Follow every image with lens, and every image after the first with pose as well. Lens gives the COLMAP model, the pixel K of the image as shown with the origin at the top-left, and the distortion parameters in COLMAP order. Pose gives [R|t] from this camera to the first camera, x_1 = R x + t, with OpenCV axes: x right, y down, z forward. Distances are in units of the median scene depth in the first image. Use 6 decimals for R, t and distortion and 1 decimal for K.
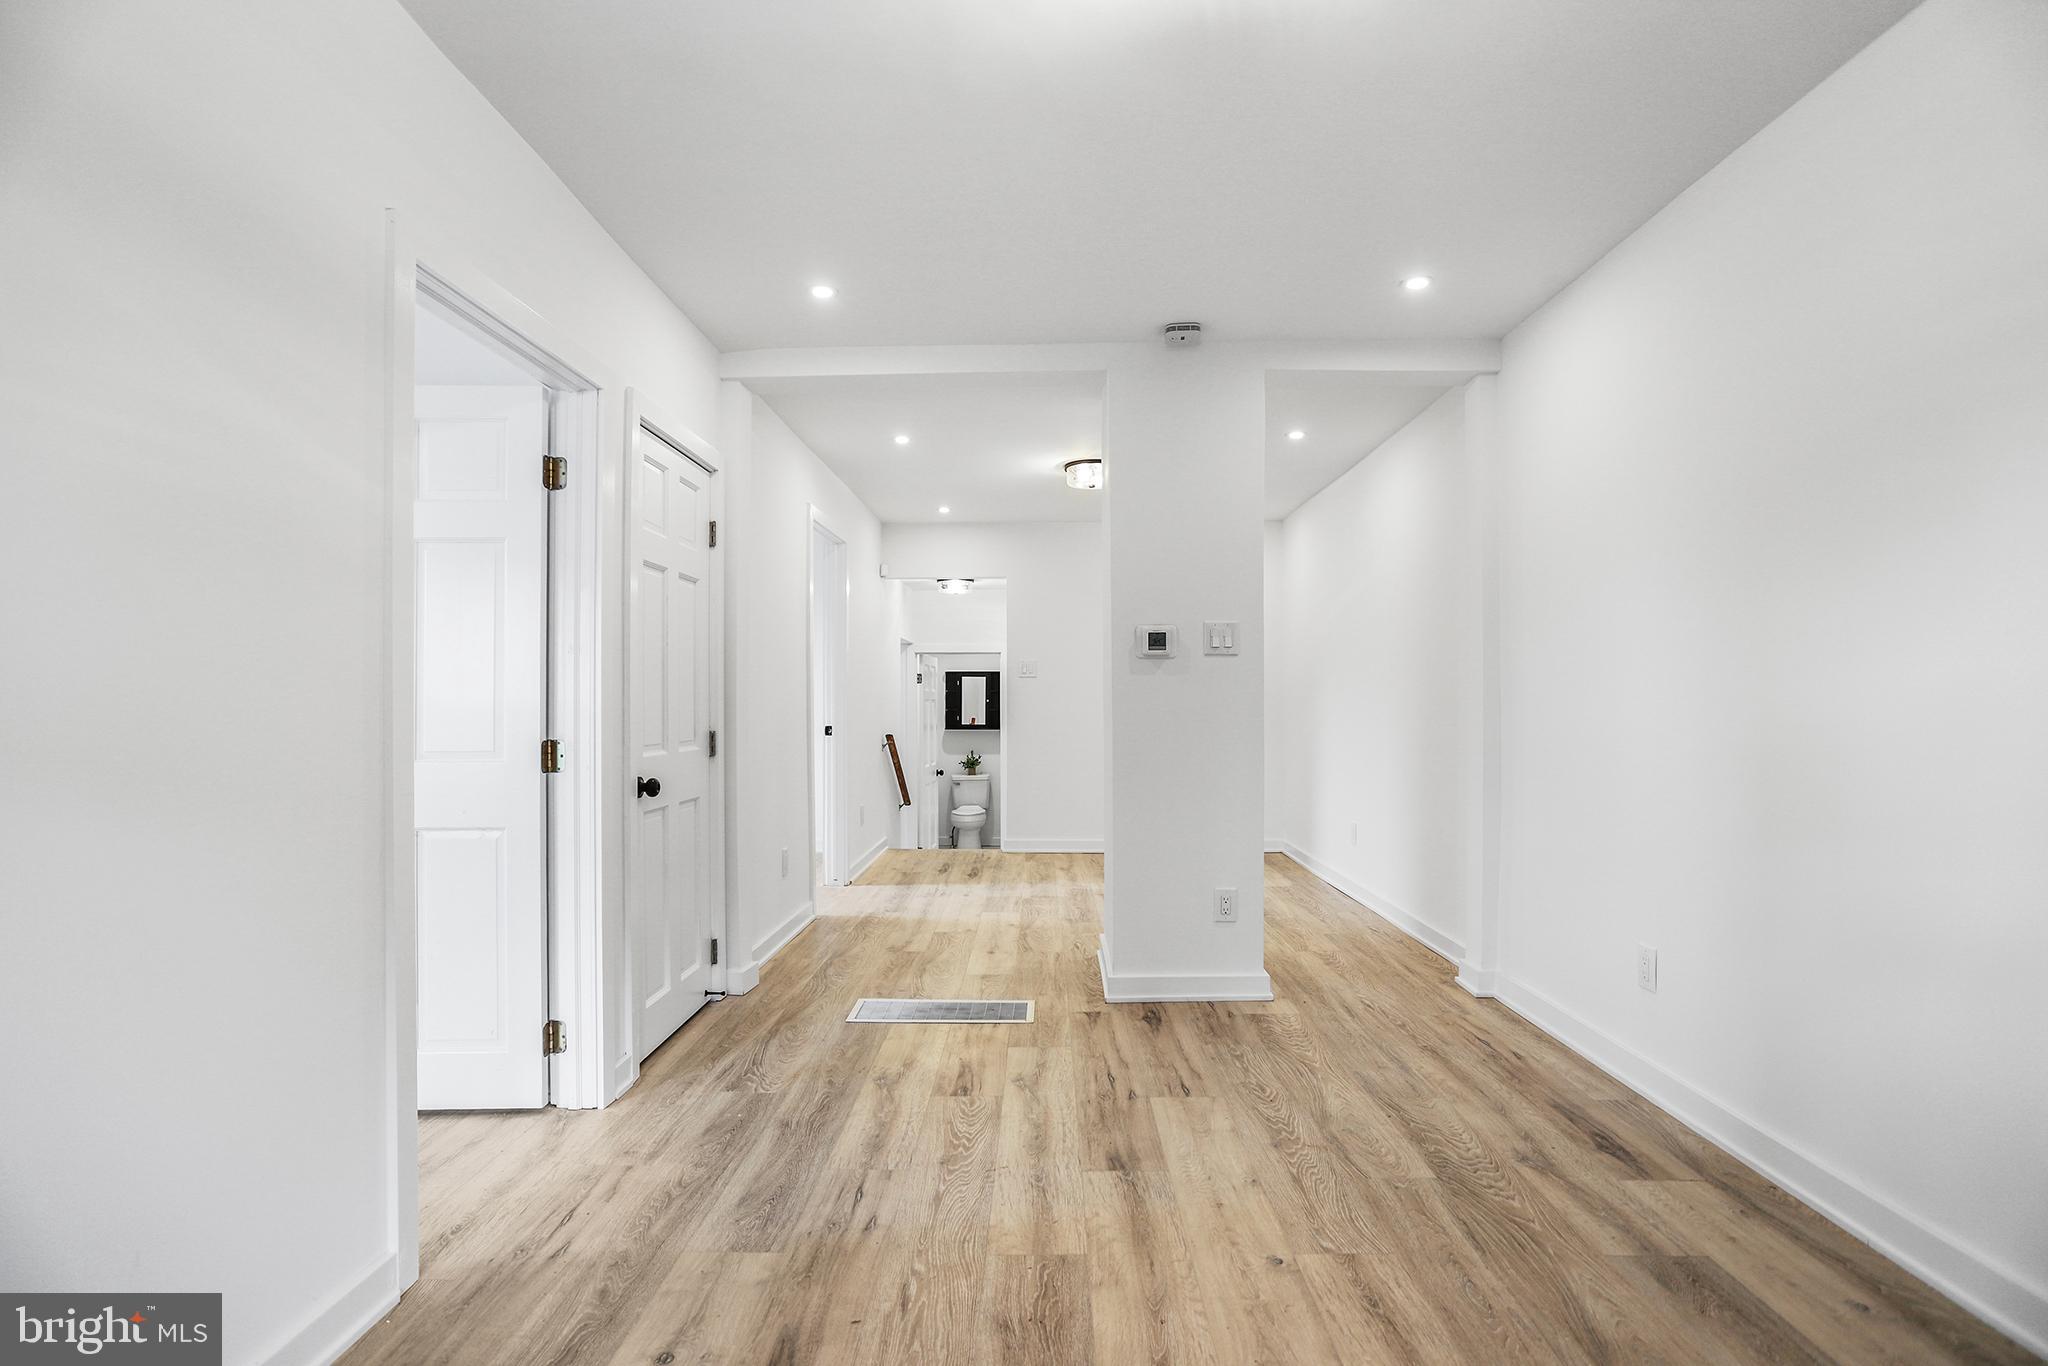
lens RADIAL K [[1033.6, 0, 1024.0], [0, 1033.6, 683.0], [0, 0, 1]] dist [-0.044296, 0.025416]
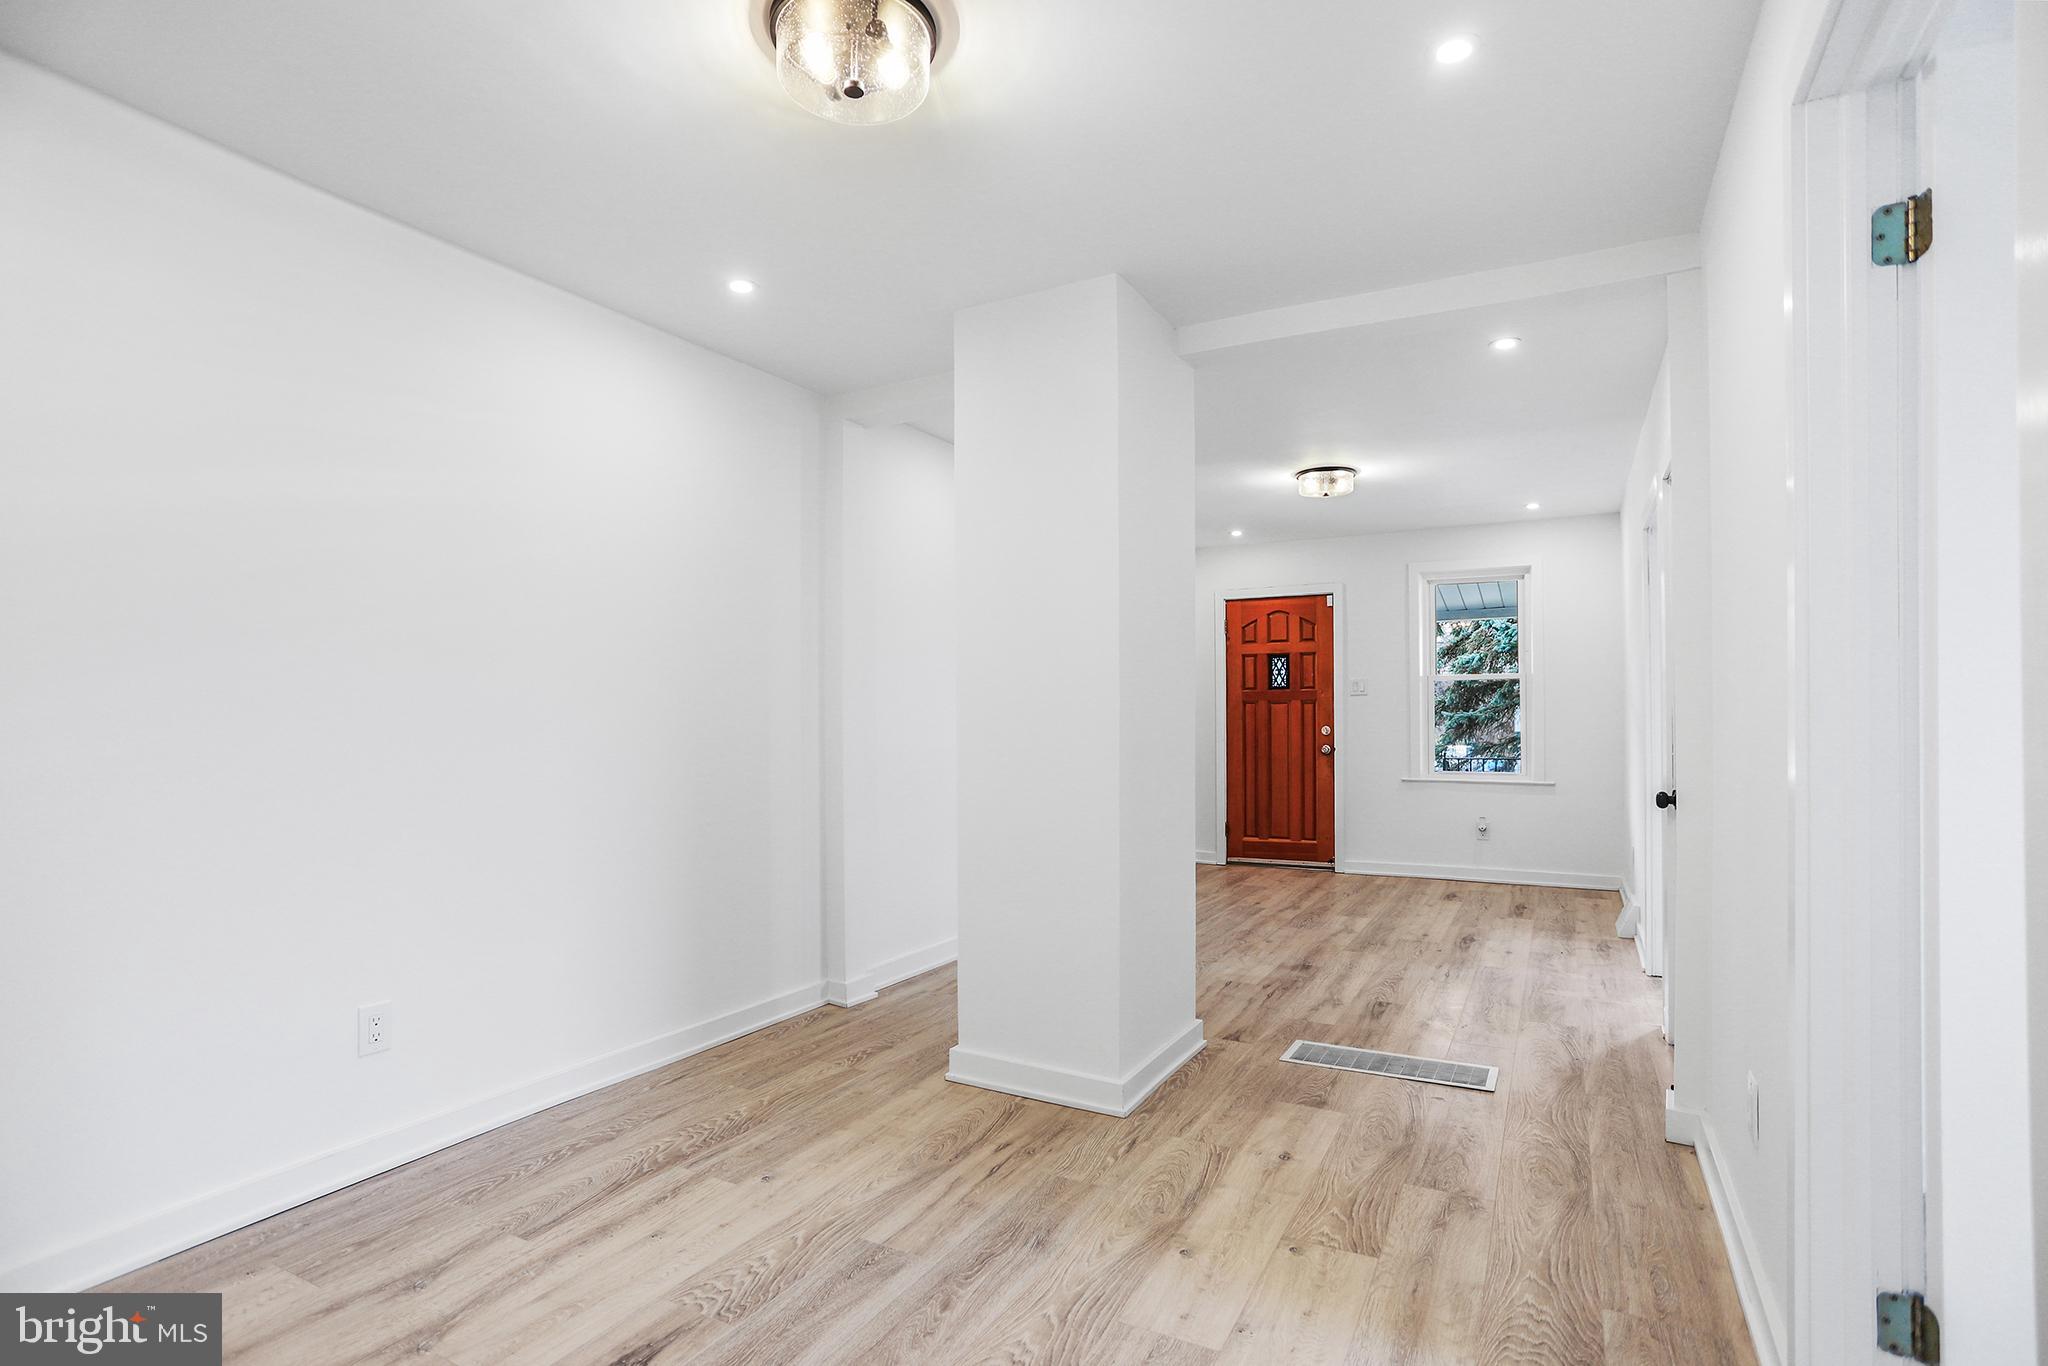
lens RADIAL K [[993.8, 0, 1024.5], [0, 993.8, 712.6], [0, 0, 1]] dist [-0.061500, 0.042835]
pose [[-0.888778, 0.012018, 0.458180, -0.229384], [-0.001035, 0.999601, -0.028227, 0.036293], [-0.458336, -0.025562, -0.888411, 2.271452]]
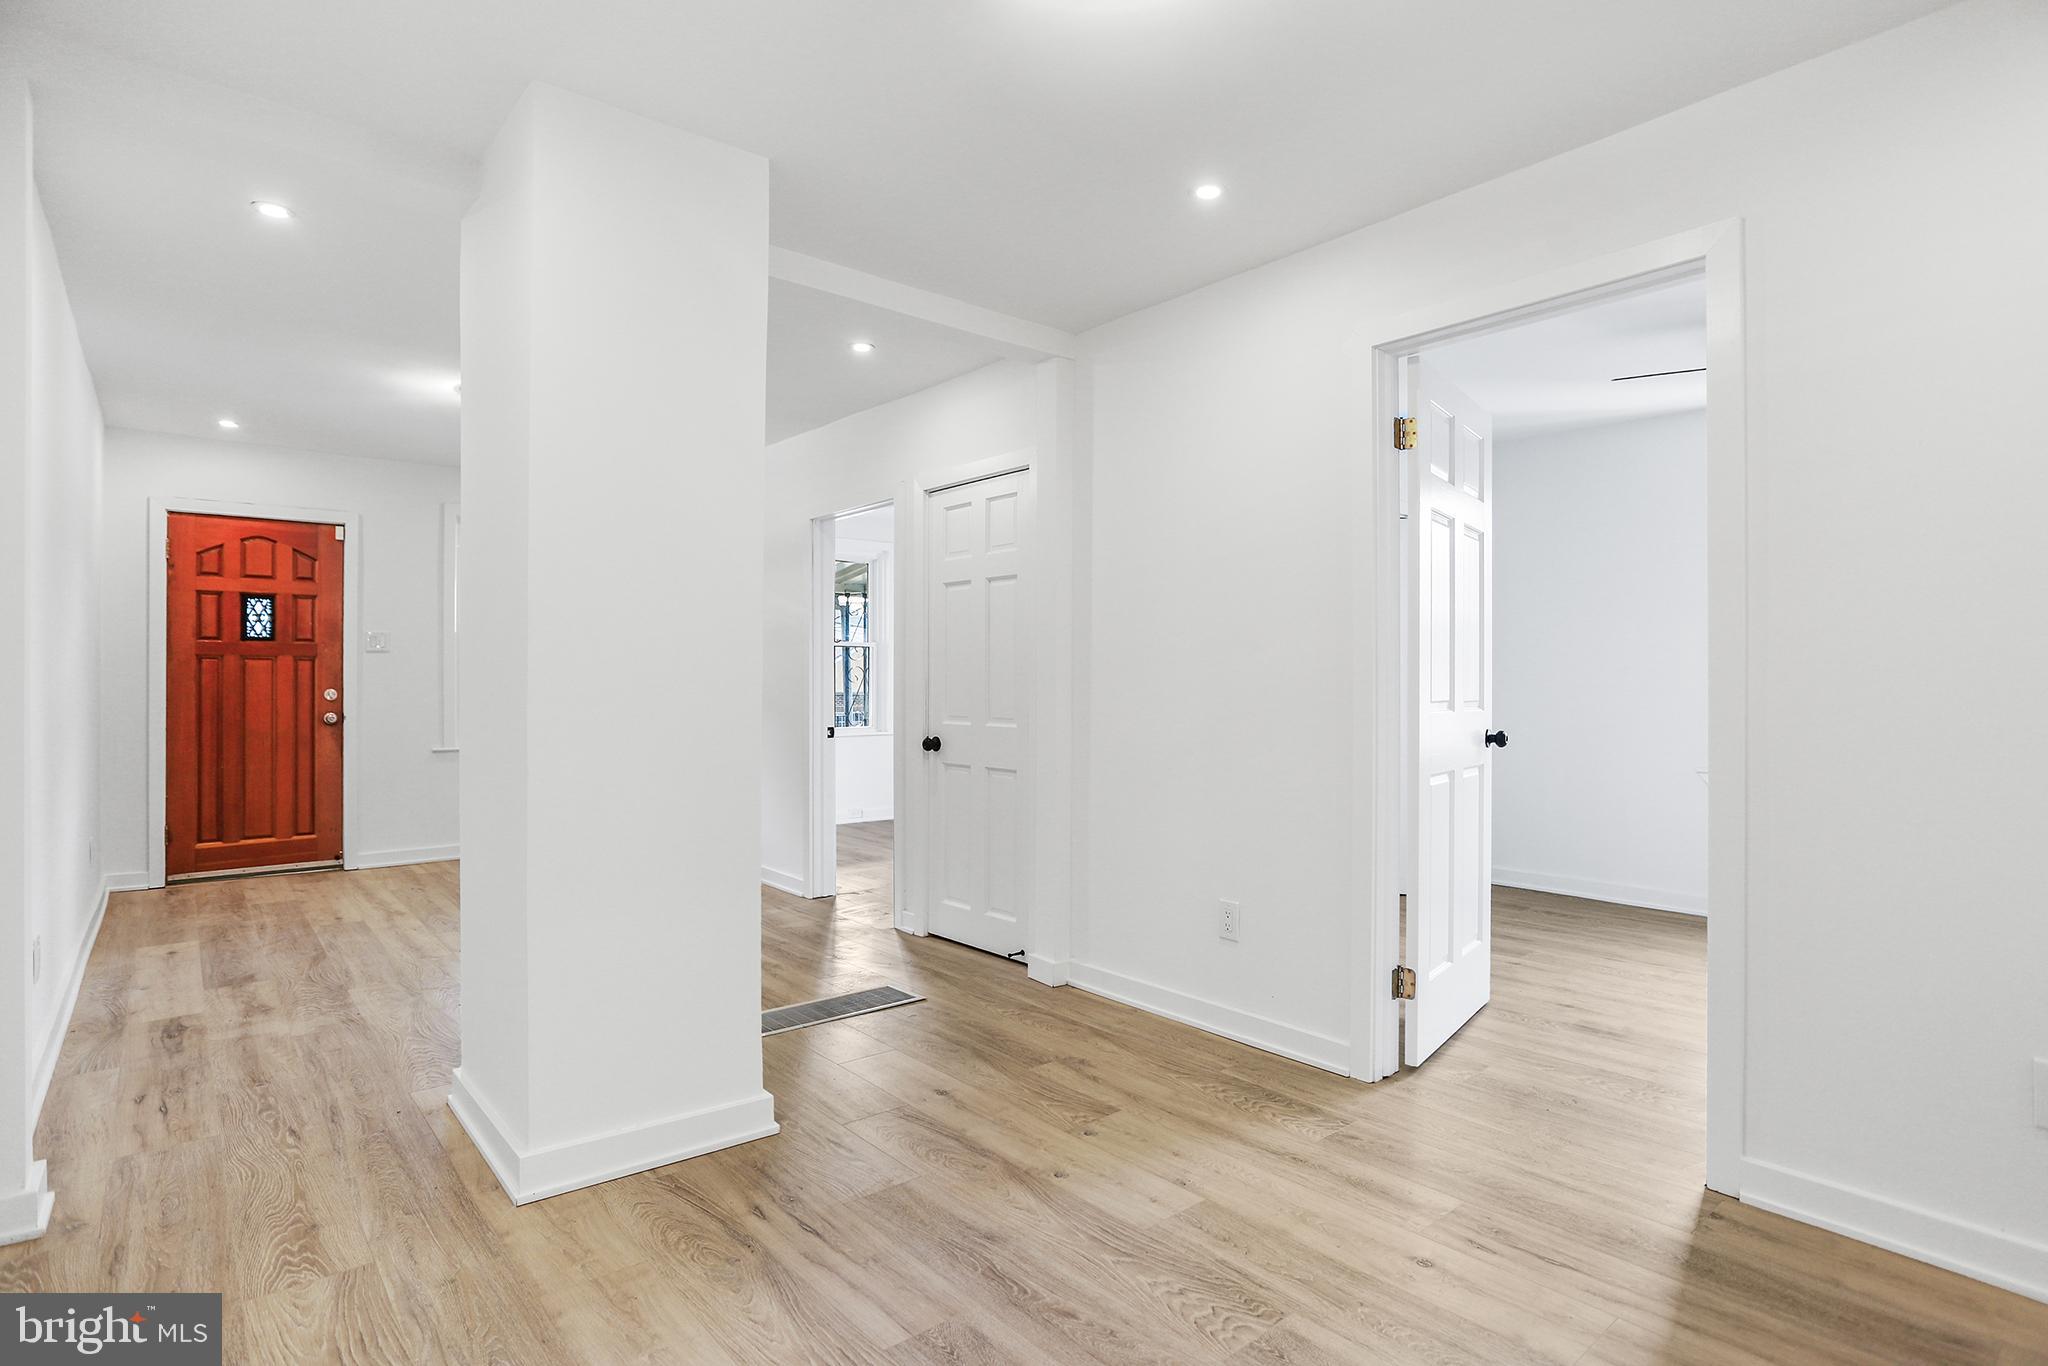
lens RADIAL K [[1033.6, 0, 1024.0], [0, 1033.6, 683.0], [0, 0, 1]] dist [-0.044296, 0.025416]
pose [[-0.755853, 0.003196, -0.654734, 0.485127], [0.015030, 0.999809, -0.012472, 0.033172], [0.654569, -0.019267, -0.755757, 2.178997]]
